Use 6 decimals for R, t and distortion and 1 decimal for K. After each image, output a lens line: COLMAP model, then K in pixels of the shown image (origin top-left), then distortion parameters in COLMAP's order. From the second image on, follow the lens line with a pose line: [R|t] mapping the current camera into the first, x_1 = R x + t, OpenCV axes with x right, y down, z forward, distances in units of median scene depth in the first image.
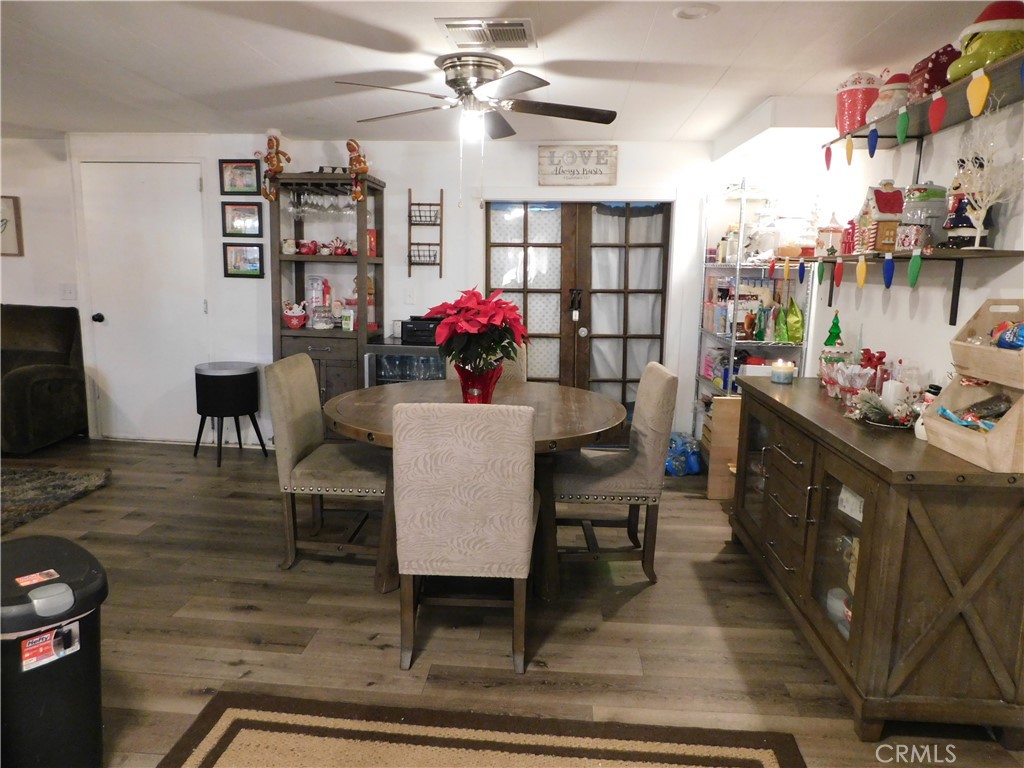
lens RADIAL K [[675.1, 0, 516.5], [0, 675.1, 380.9], [0, 0, 1]] dist [-0.068811, 0.053228]
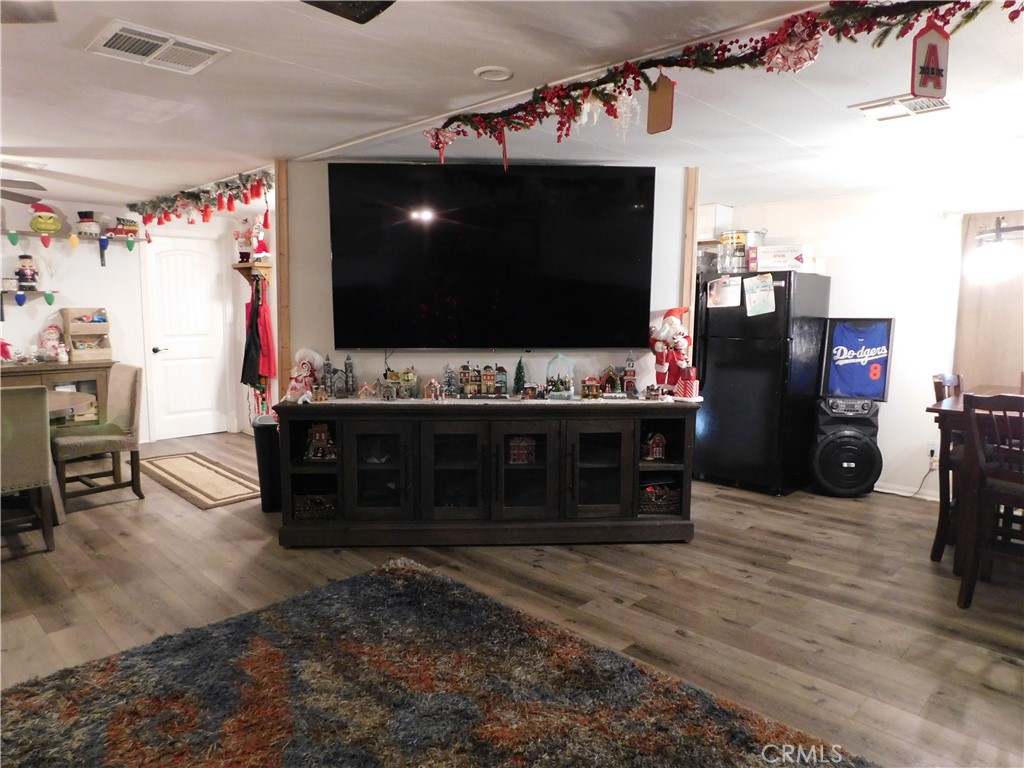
lens RADIAL K [[675.1, 0, 518.2], [0, 675.1, 378.5], [0, 0, 1]] dist [-0.068811, 0.053228]
pose [[-0.766407, -0.109099, 0.633023, -2.024954], [0.074520, 0.963716, 0.256315, -0.320750], [-0.638018, 0.243614, -0.730469, 1.456009]]
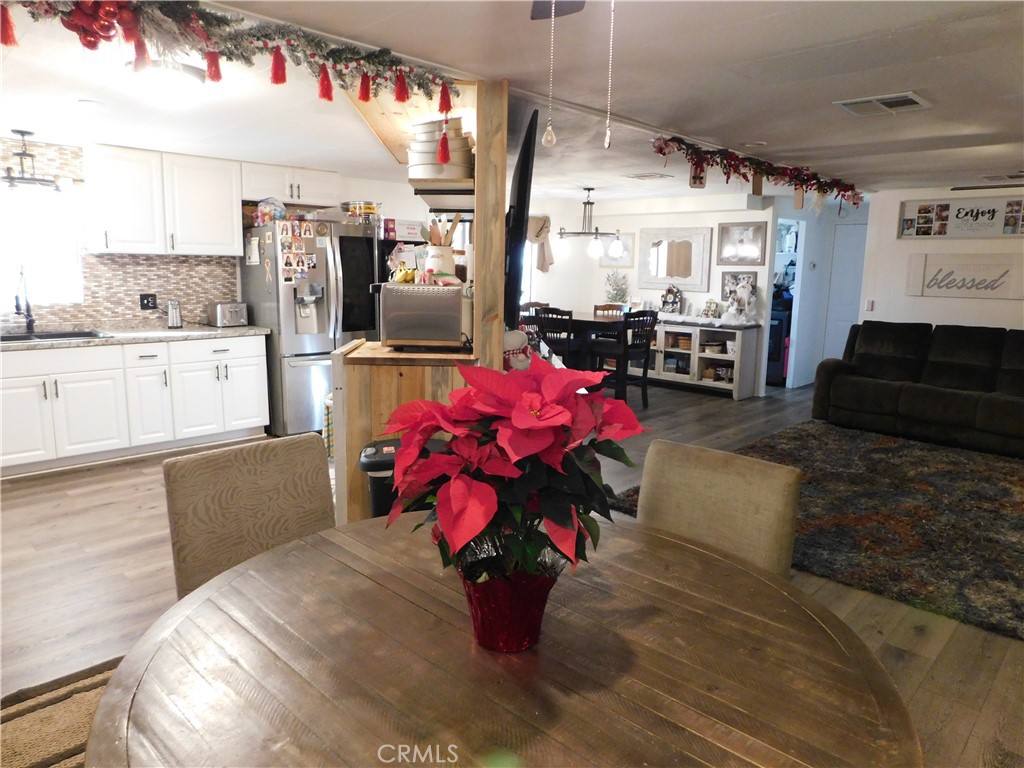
lens RADIAL K [[675.1, 0, 513.4], [0, 675.1, 385.7], [0, 0, 1]] dist [-0.068811, 0.053228]
pose [[-0.650364, 0.084978, -0.754854, 0.273546], [-0.166569, 0.953584, 0.250863, -0.242817], [0.741135, 0.288888, -0.606022, 1.411236]]
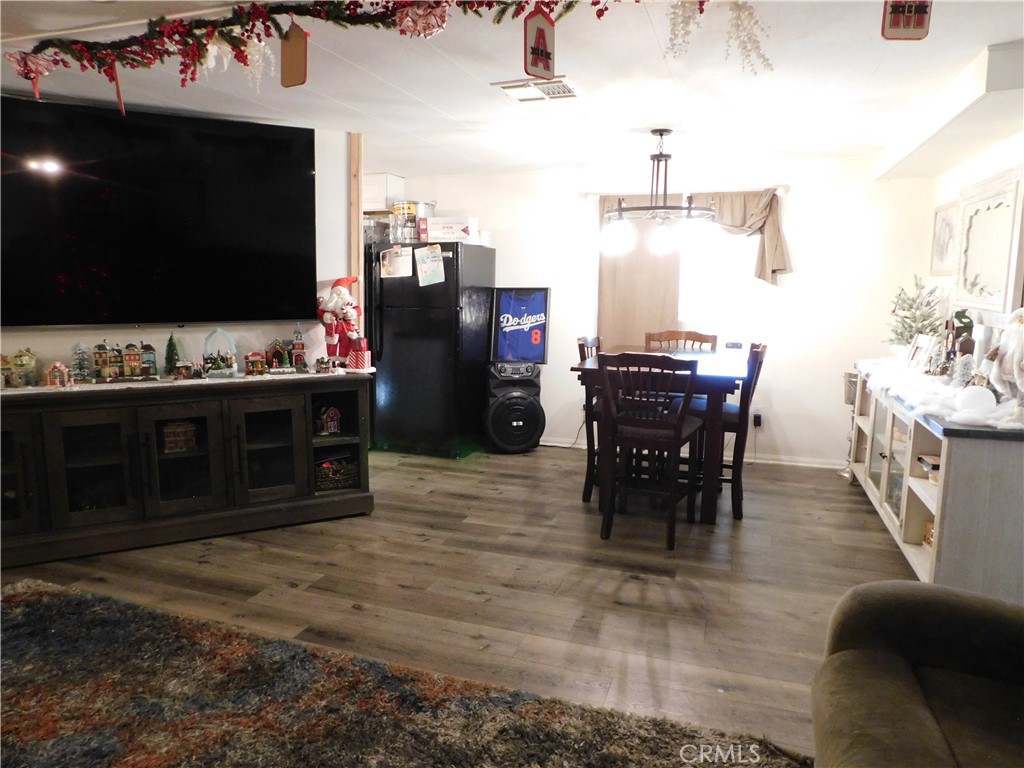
lens RADIAL K [[675.1, 0, 516.7], [0, 675.1, 376.8], [0, 0, 1]] dist [-0.068811, 0.053228]
pose [[-0.966723, -0.082485, 0.242164, -2.064085], [-0.003893, 0.951228, 0.308464, -0.307828], [-0.255797, 0.297257, -0.919895, 1.405603]]
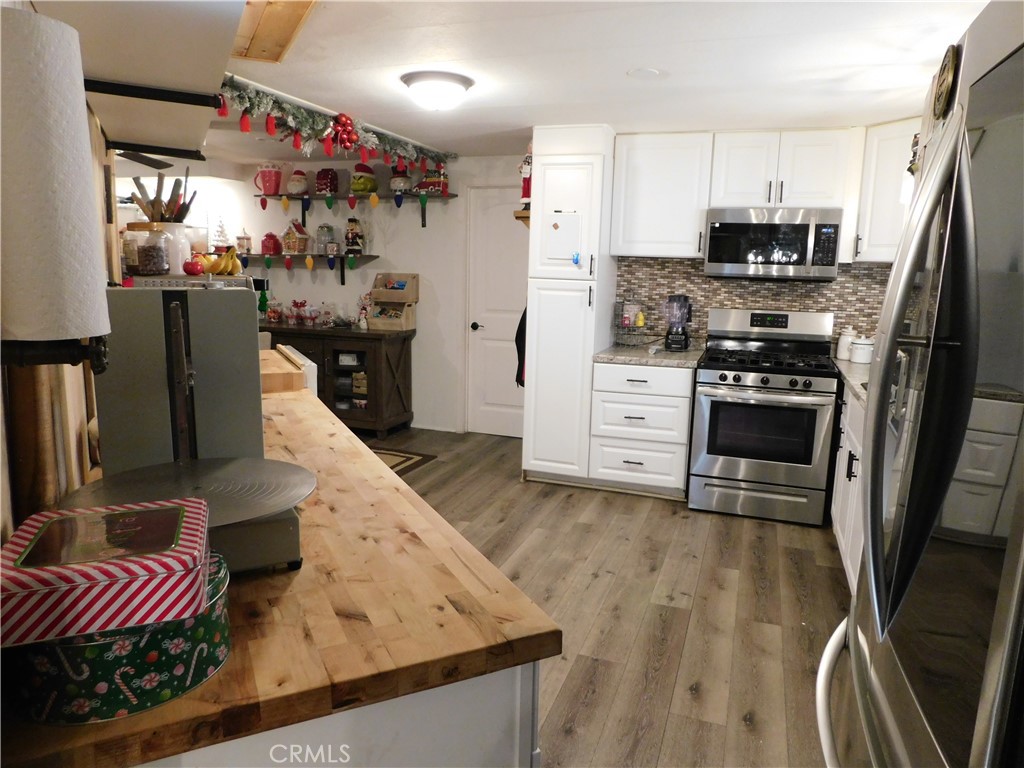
lens RADIAL K [[675.1, 0, 514.4], [0, 675.1, 385.4], [0, 0, 1]] dist [-0.068811, 0.053228]
pose [[0.278792, -0.181892, 0.942969, -1.393377], [0.140070, 0.979101, 0.147450, 0.000280], [-0.950082, 0.090974, 0.298443, -0.252142]]
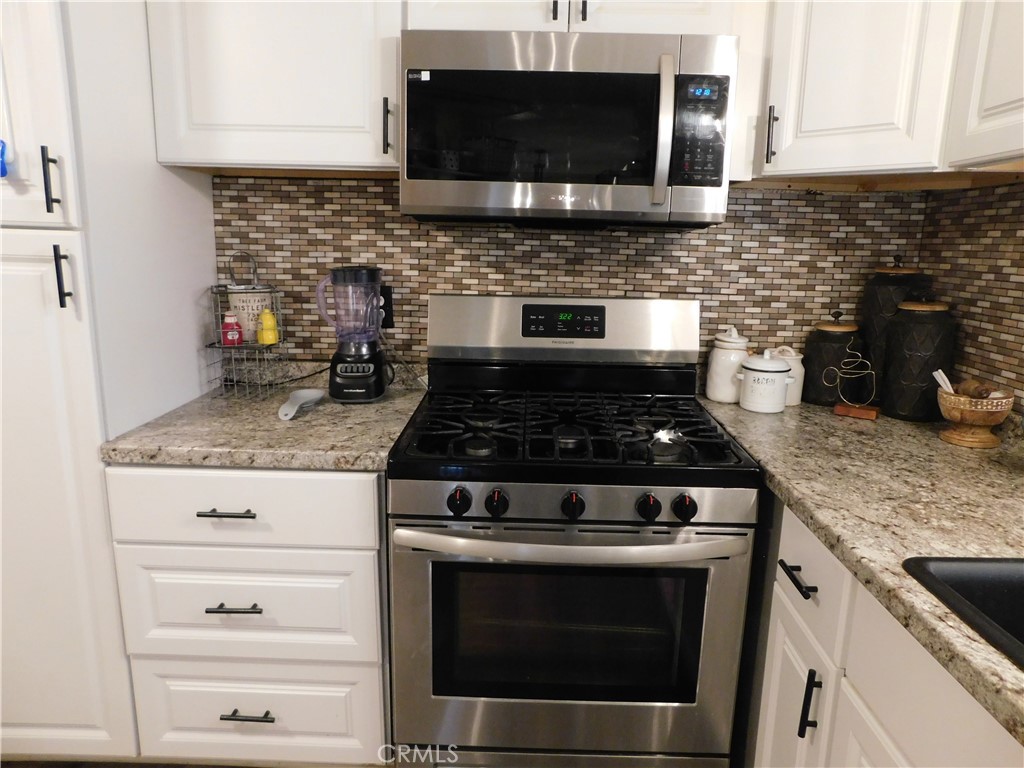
lens RADIAL K [[675.1, 0, 515.1], [0, 675.1, 378.7], [0, 0, 1]] dist [-0.068811, 0.053228]
pose [[-0.052370, -0.221188, 0.973824, -0.382973], [0.140305, 0.963860, 0.226470, 0.061526], [-0.988722, 0.148493, -0.019443, -0.295235]]
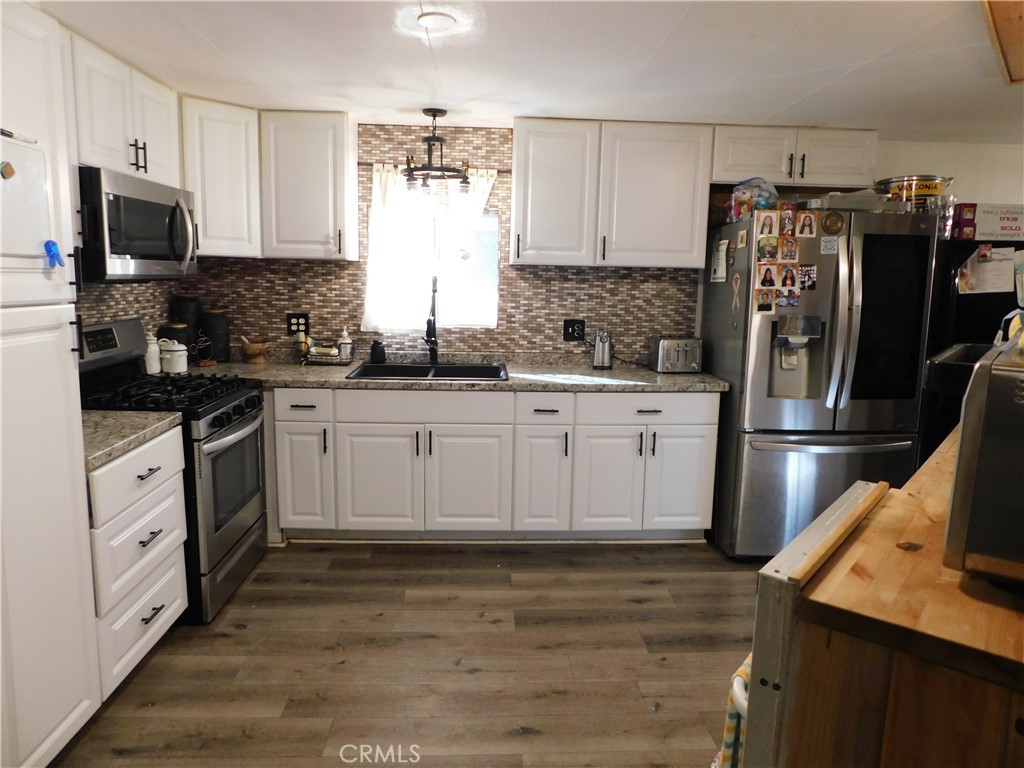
lens RADIAL K [[675.1, 0, 516.9], [0, 675.1, 385.1], [0, 0, 1]] dist [-0.068811, 0.053228]
pose [[-0.991180, -0.030741, -0.128907, -0.226691], [-0.070880, 0.944873, 0.319675, -0.154169], [0.111974, 0.325992, -0.938718, 0.744784]]
